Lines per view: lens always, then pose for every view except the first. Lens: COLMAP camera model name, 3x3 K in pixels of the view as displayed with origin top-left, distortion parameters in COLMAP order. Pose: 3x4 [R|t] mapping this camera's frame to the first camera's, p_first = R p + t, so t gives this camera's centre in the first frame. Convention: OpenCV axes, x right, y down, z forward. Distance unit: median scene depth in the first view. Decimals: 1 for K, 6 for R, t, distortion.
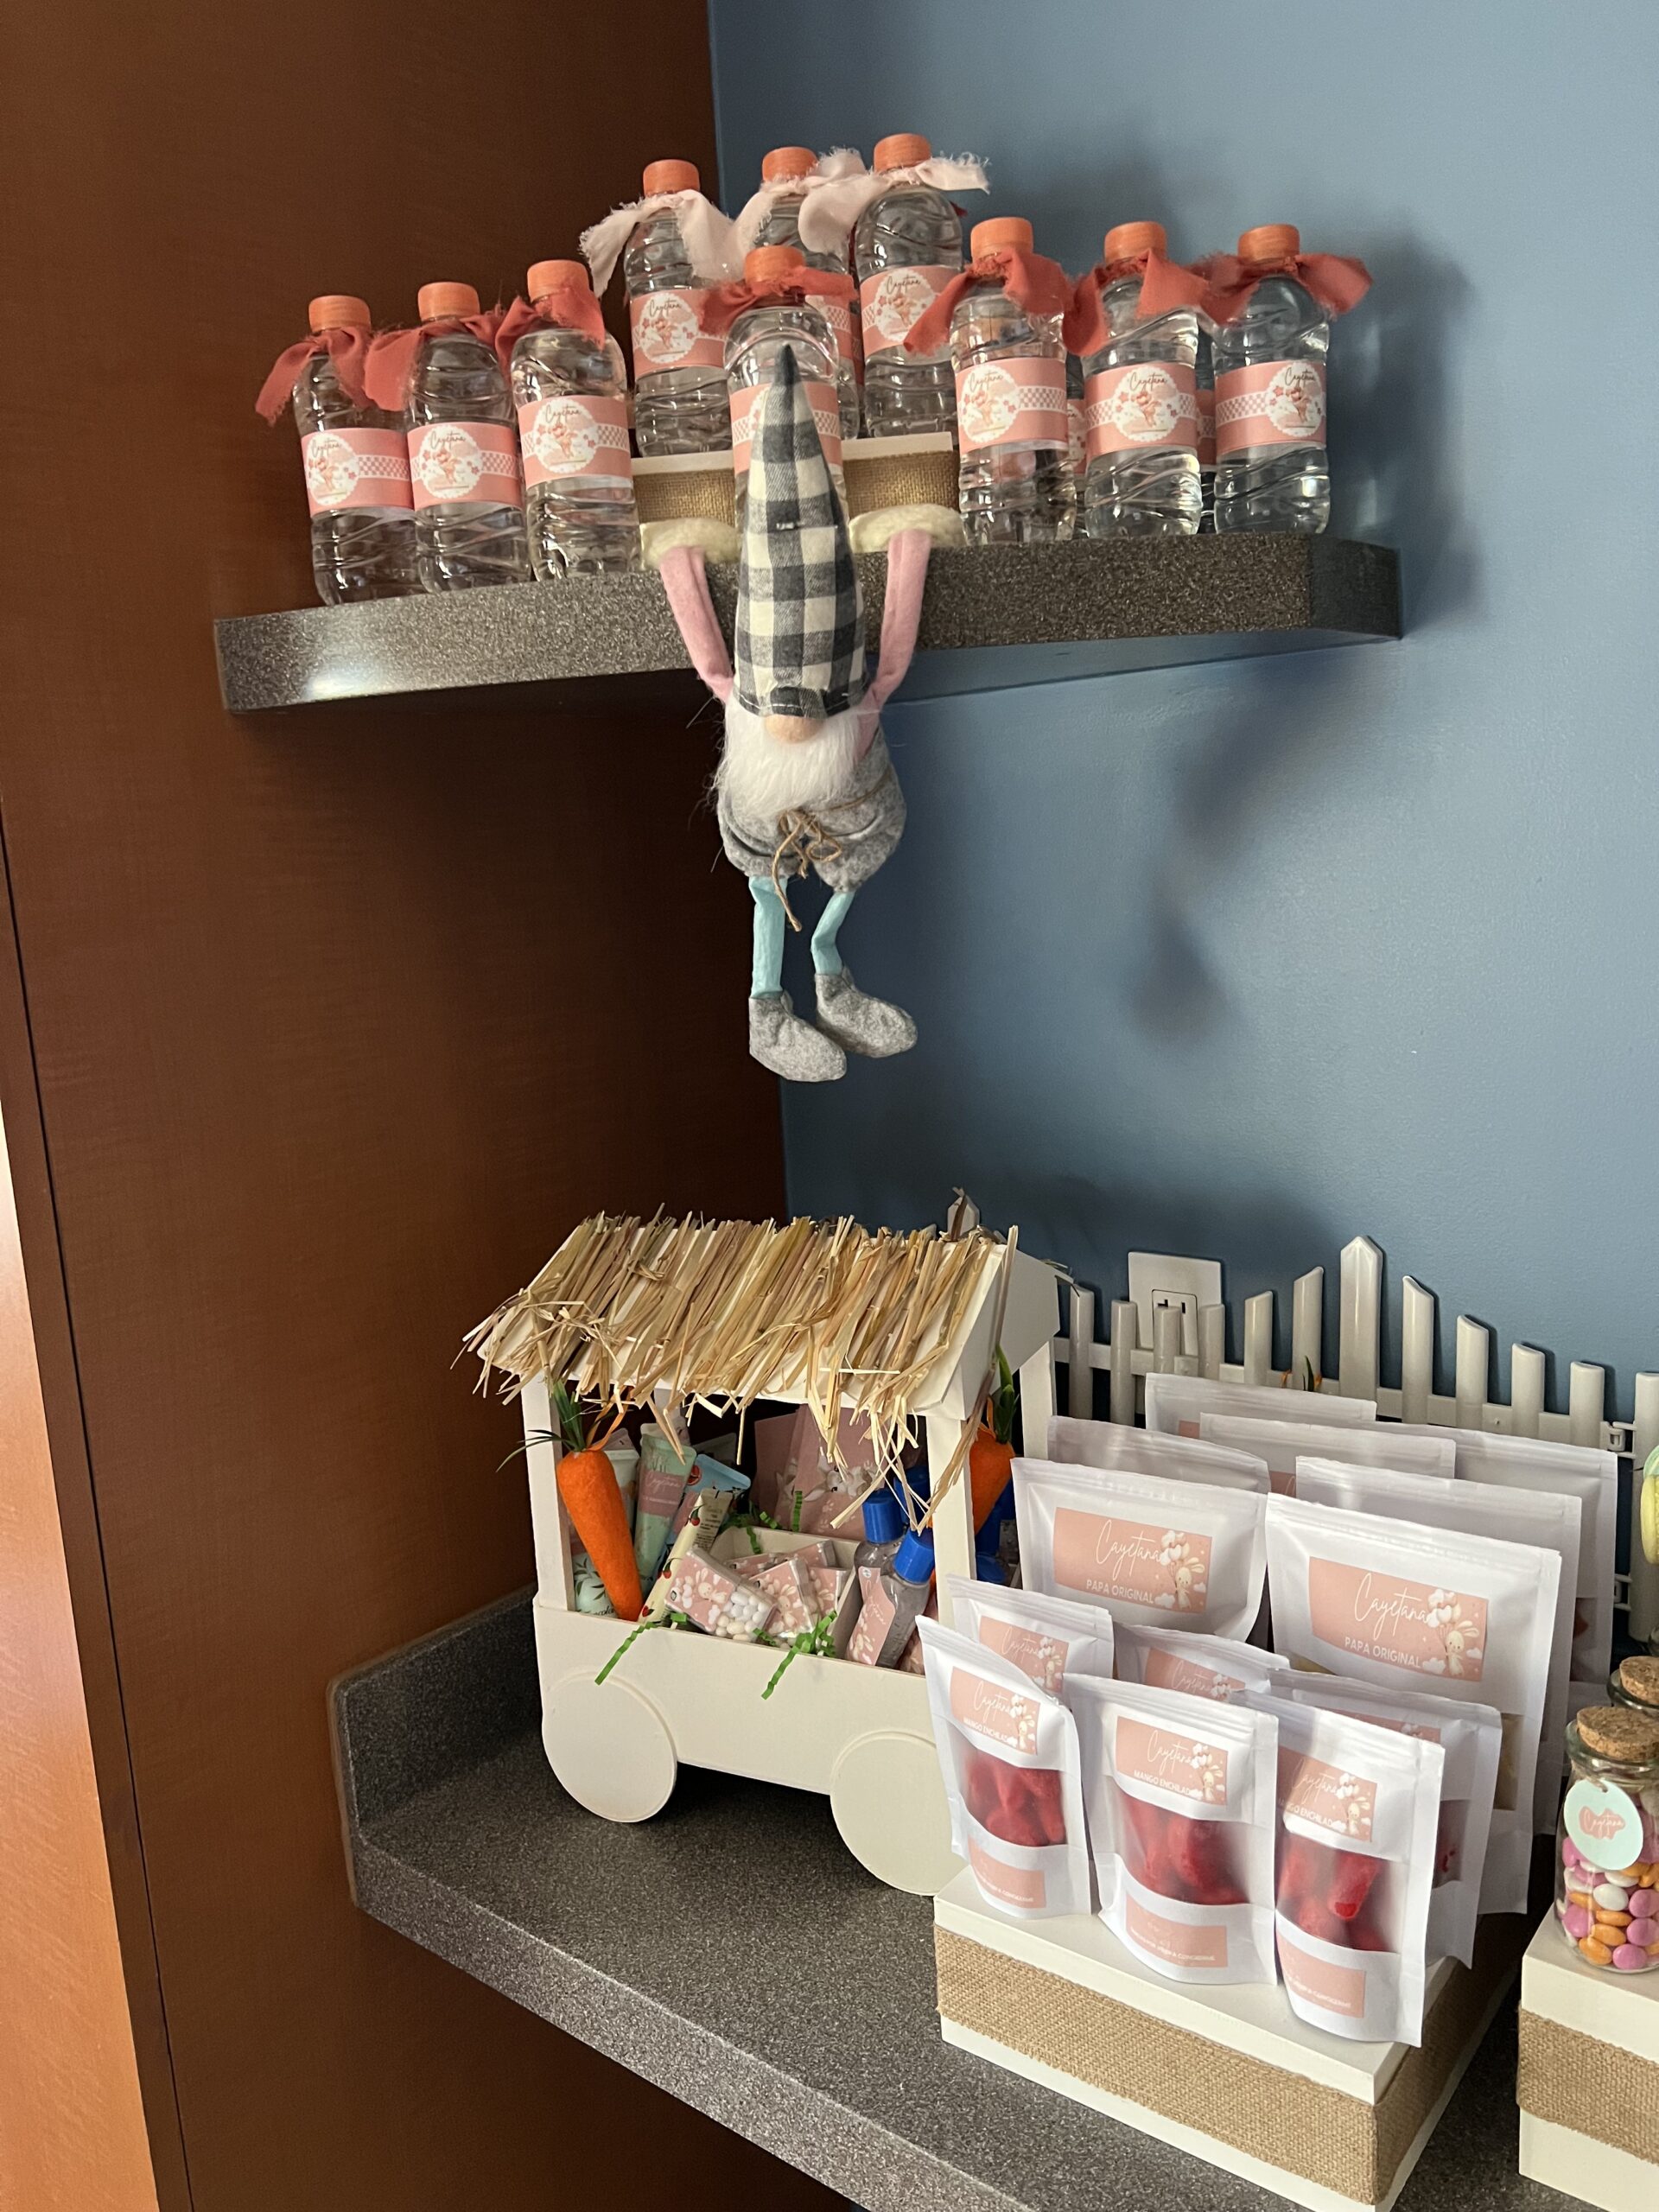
lens RADIAL K [[1681.2, 0, 836.3], [0, 1681.2, 1111.2], [0, 0, 1]] dist [0.029385, -0.010220]
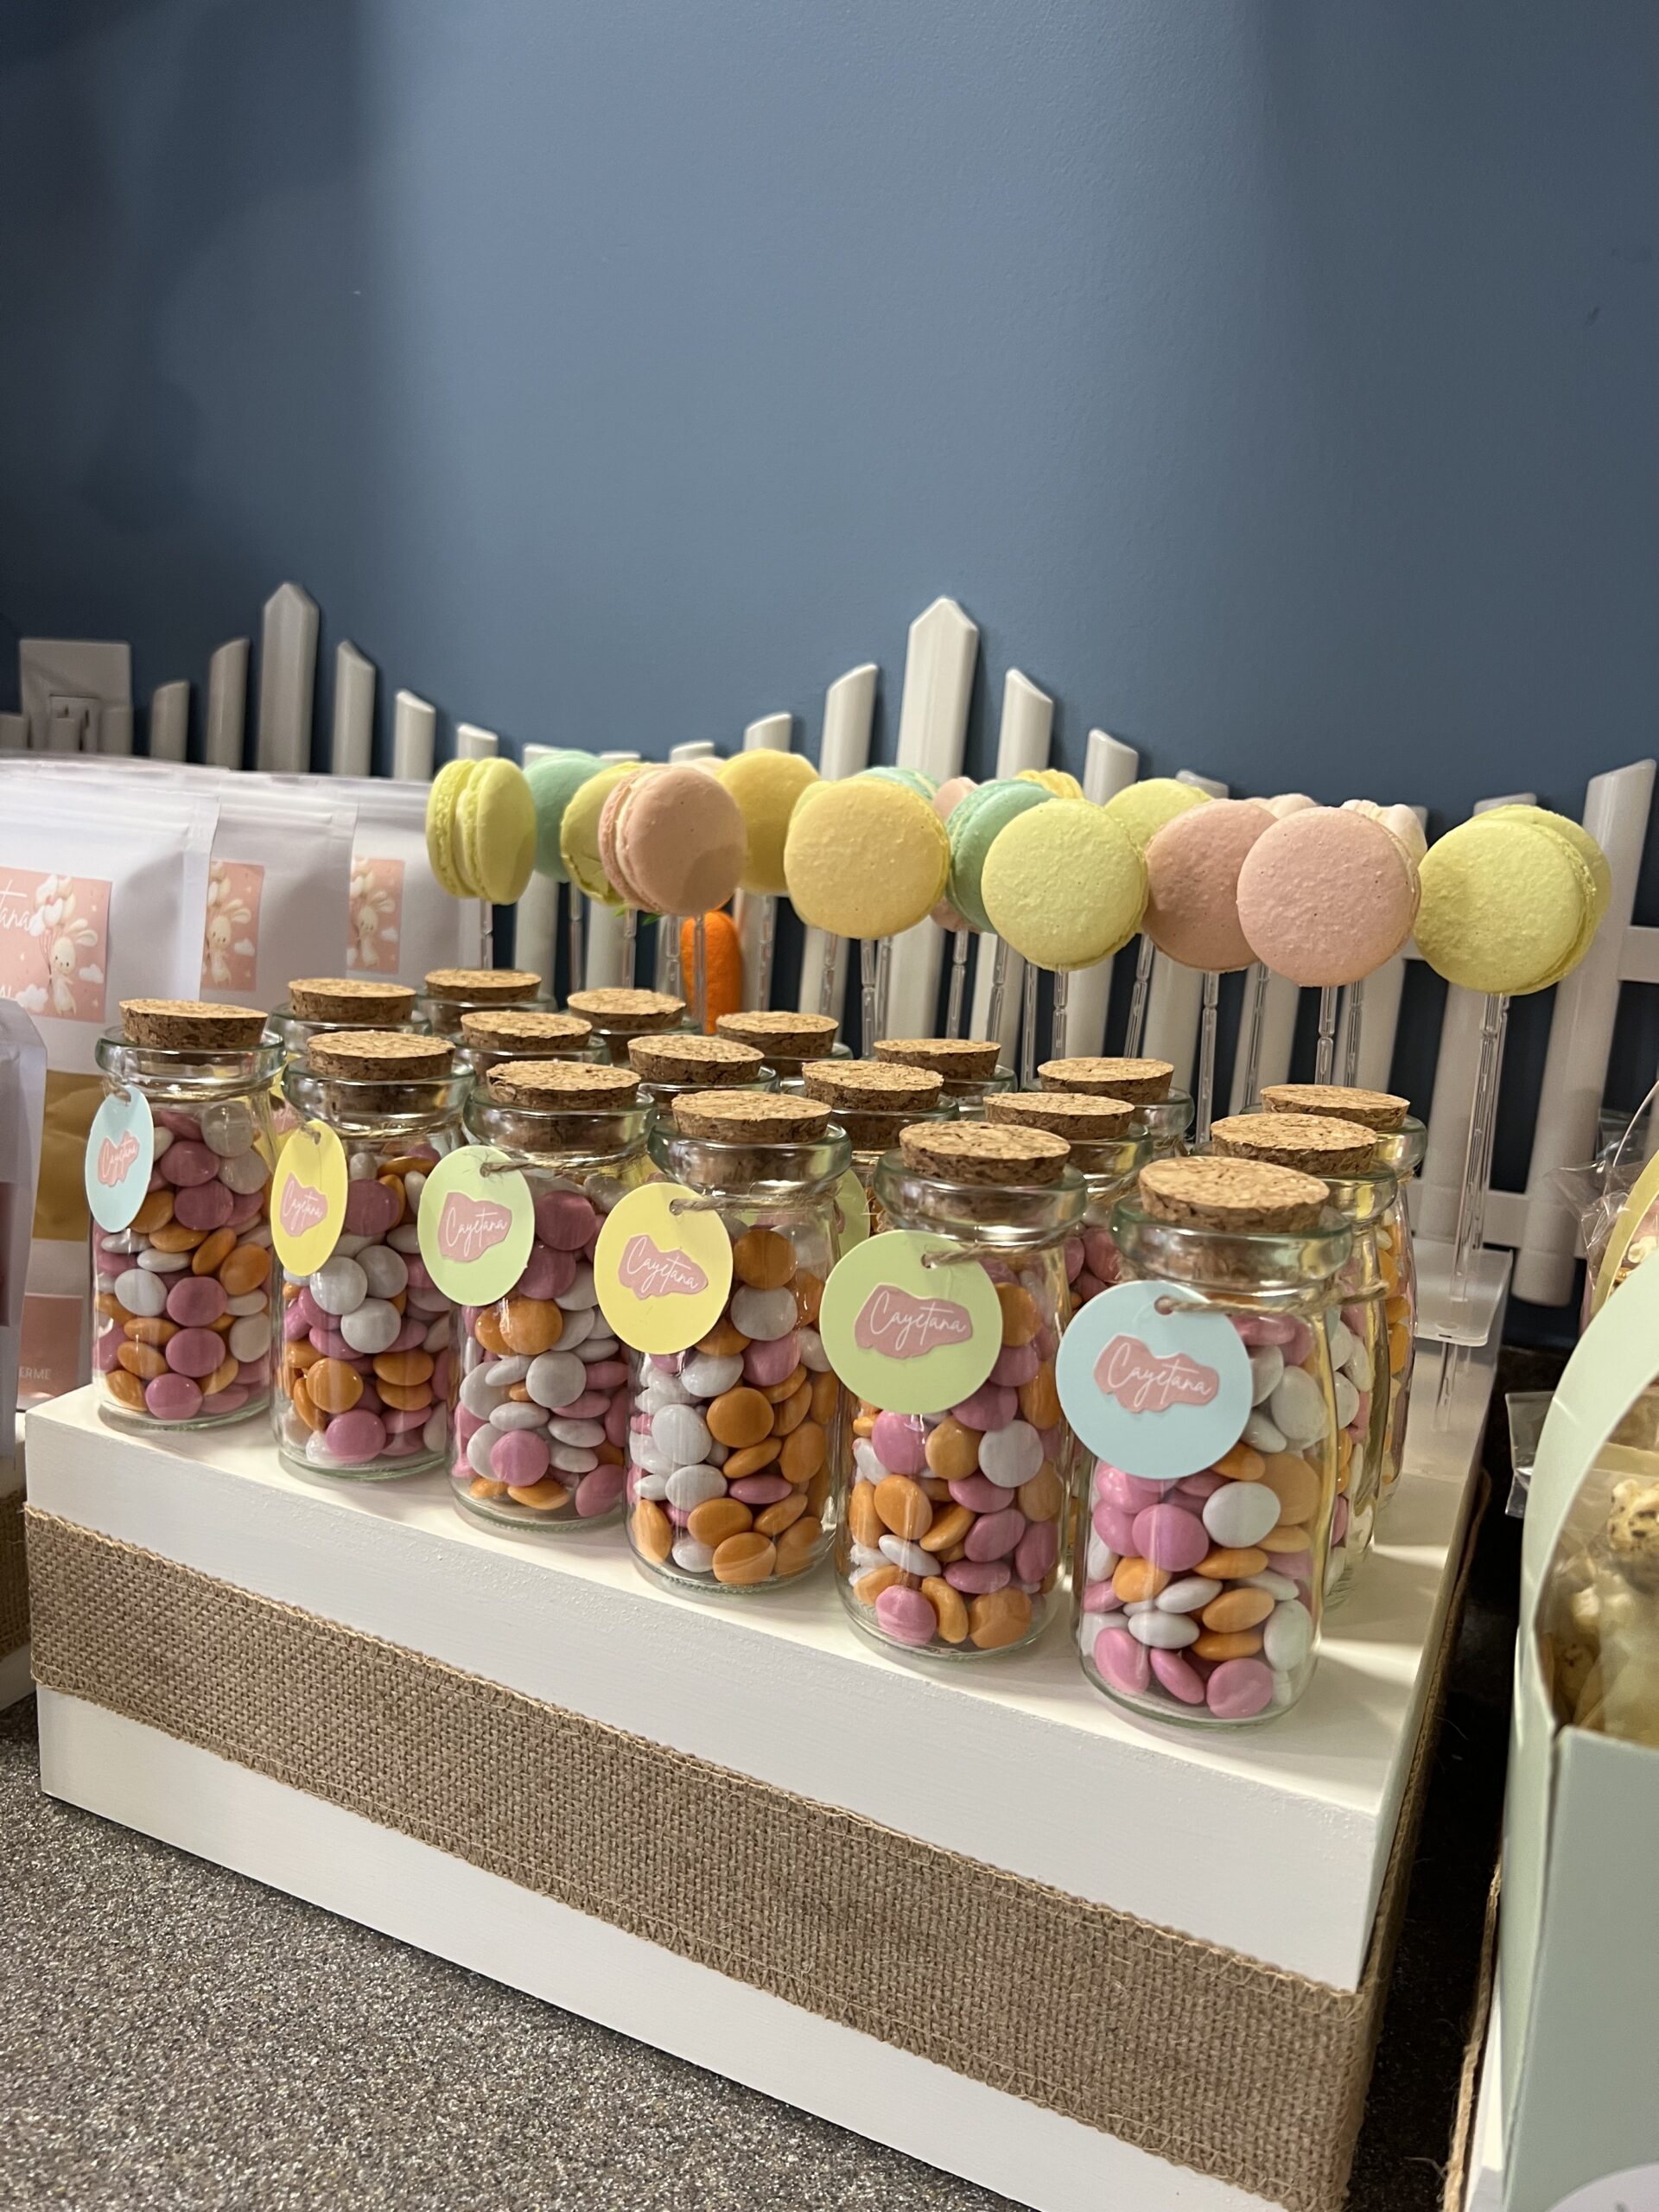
lens RADIAL K [[1681.2, 0, 836.3], [0, 1681.2, 1111.2], [0, 0, 1]] dist [0.029385, -0.010220]
pose [[0.962831, 0.067732, 0.261475, 0.395257], [-0.082632, 0.995499, 0.046404, 0.263166], [-0.257155, -0.066285, 0.964094, 0.283953]]
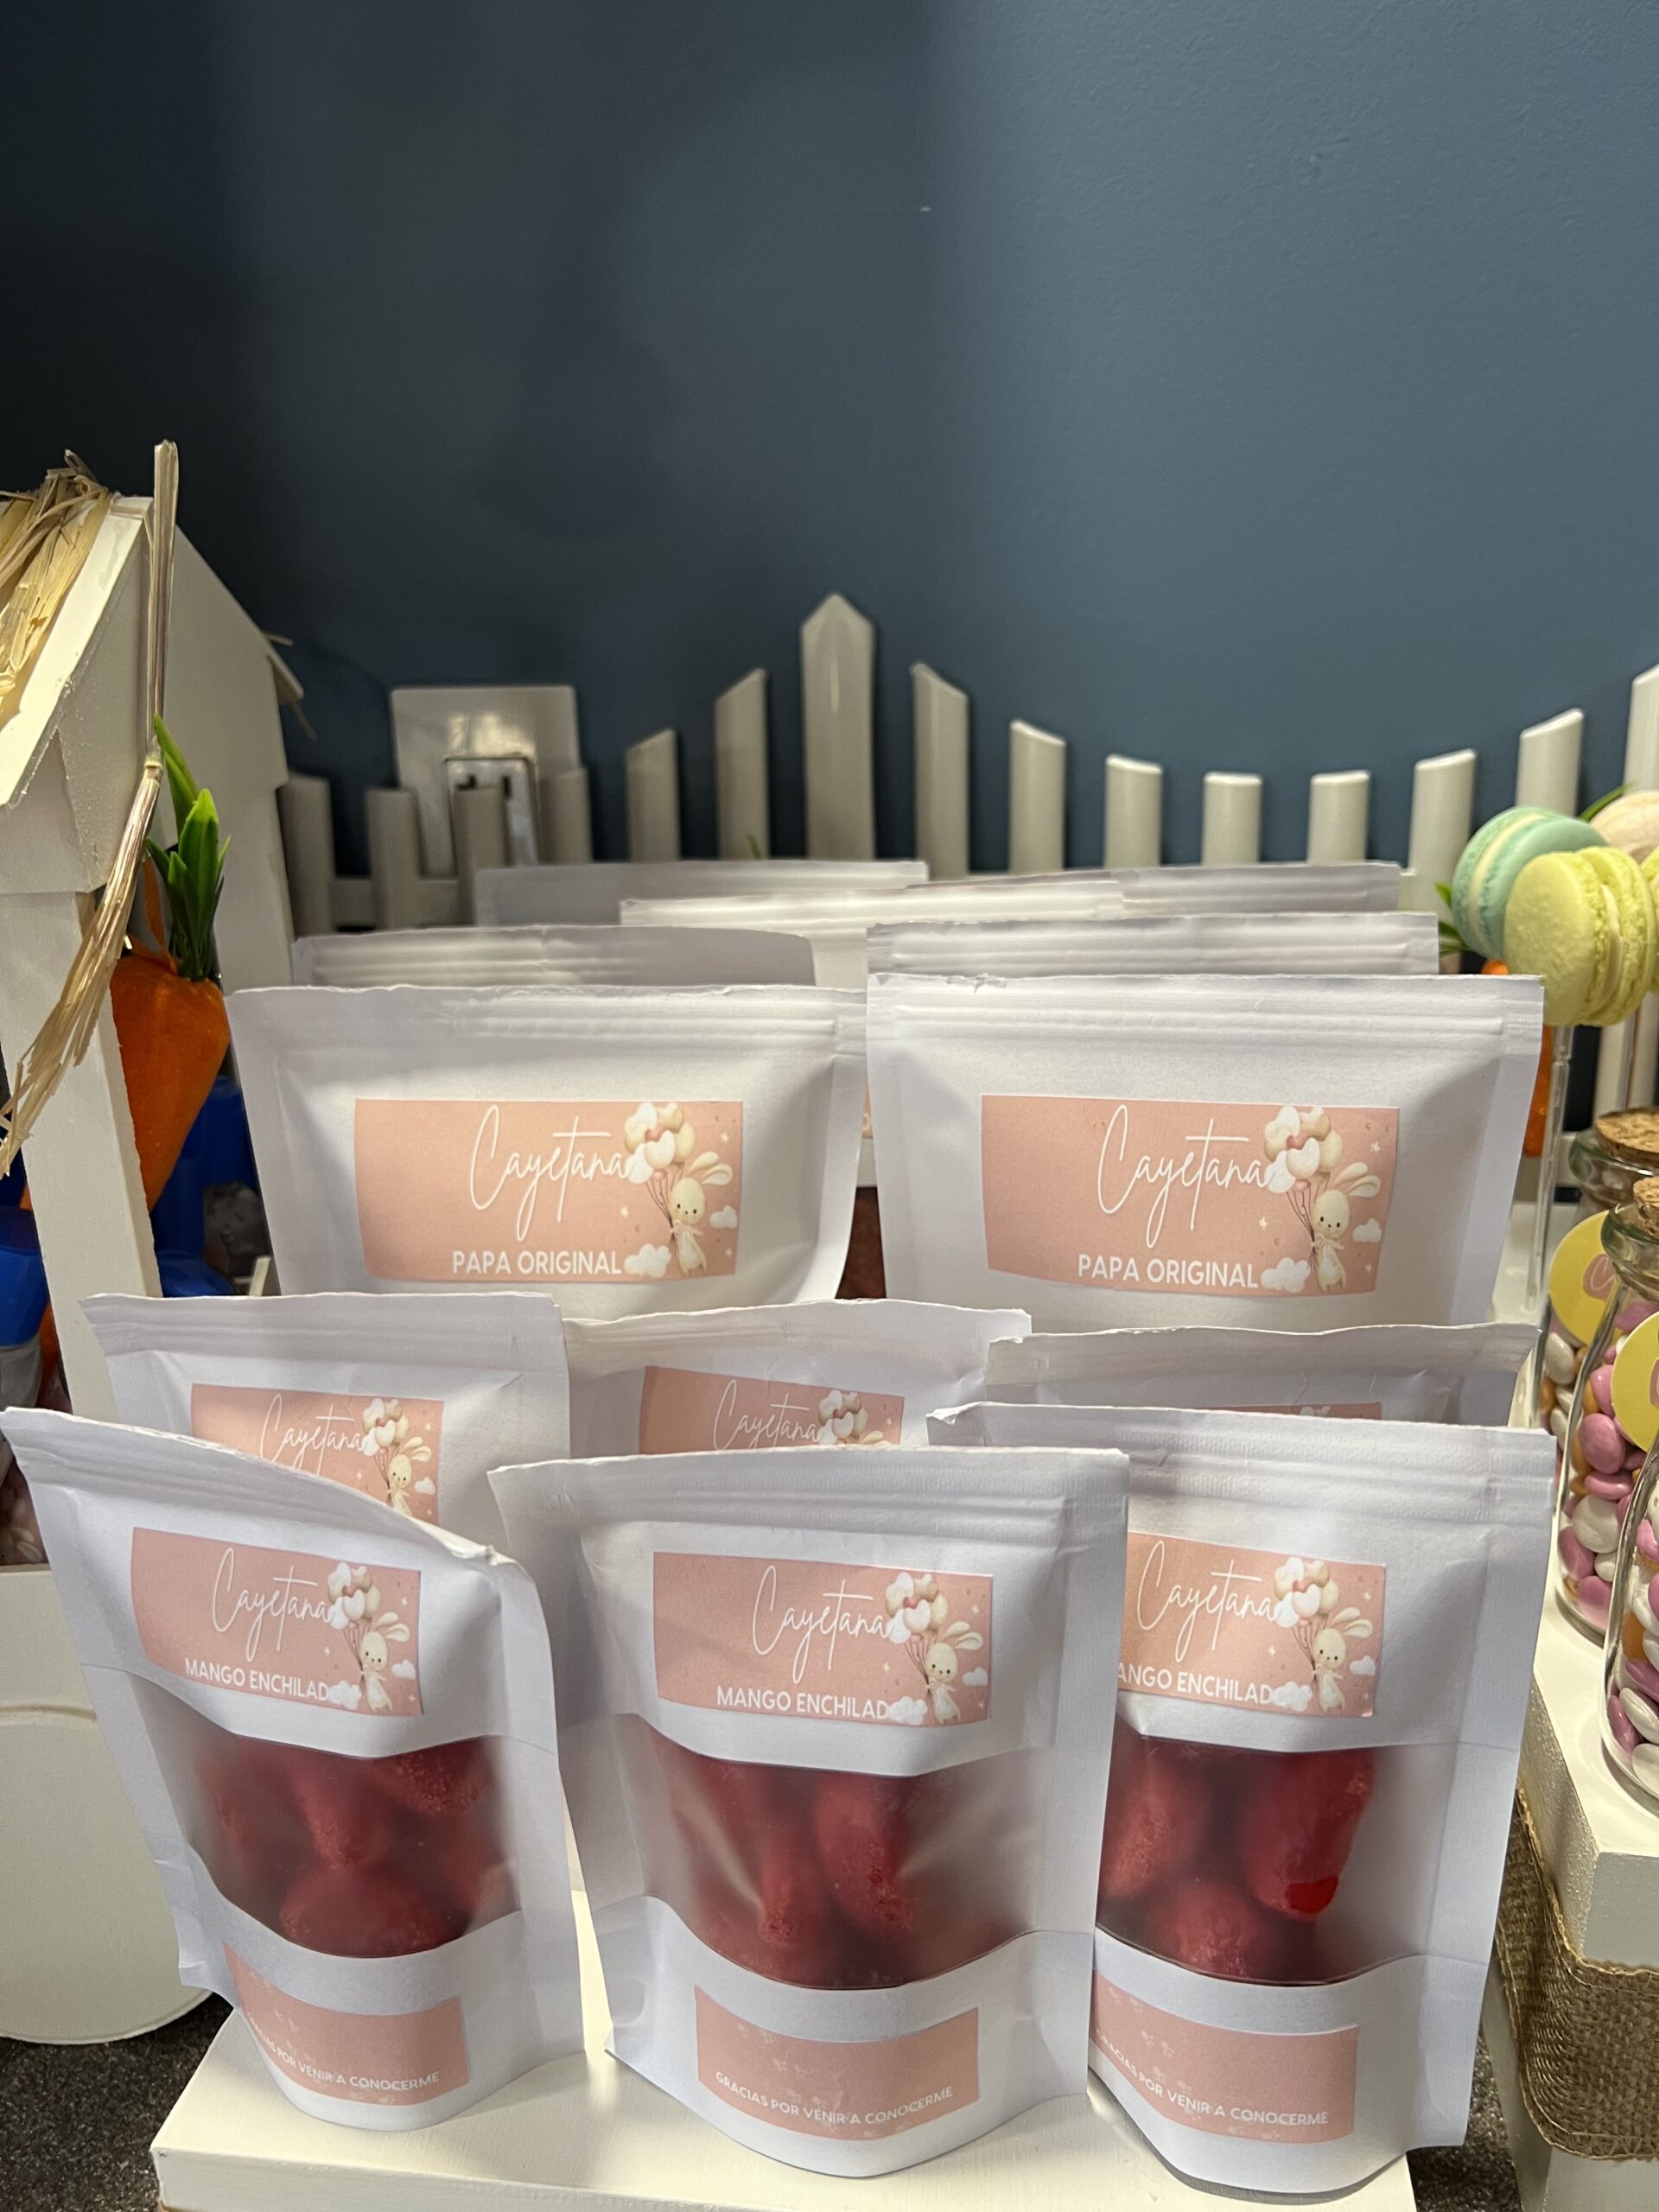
lens RADIAL K [[1681.2, 0, 836.3], [0, 1681.2, 1111.2], [0, 0, 1]] dist [0.029385, -0.010220]
pose [[0.870543, -0.113624, 0.478795, 0.033578], [0.053933, 0.989147, 0.136675, 0.180576], [-0.489128, -0.093159, 0.867223, 0.561199]]
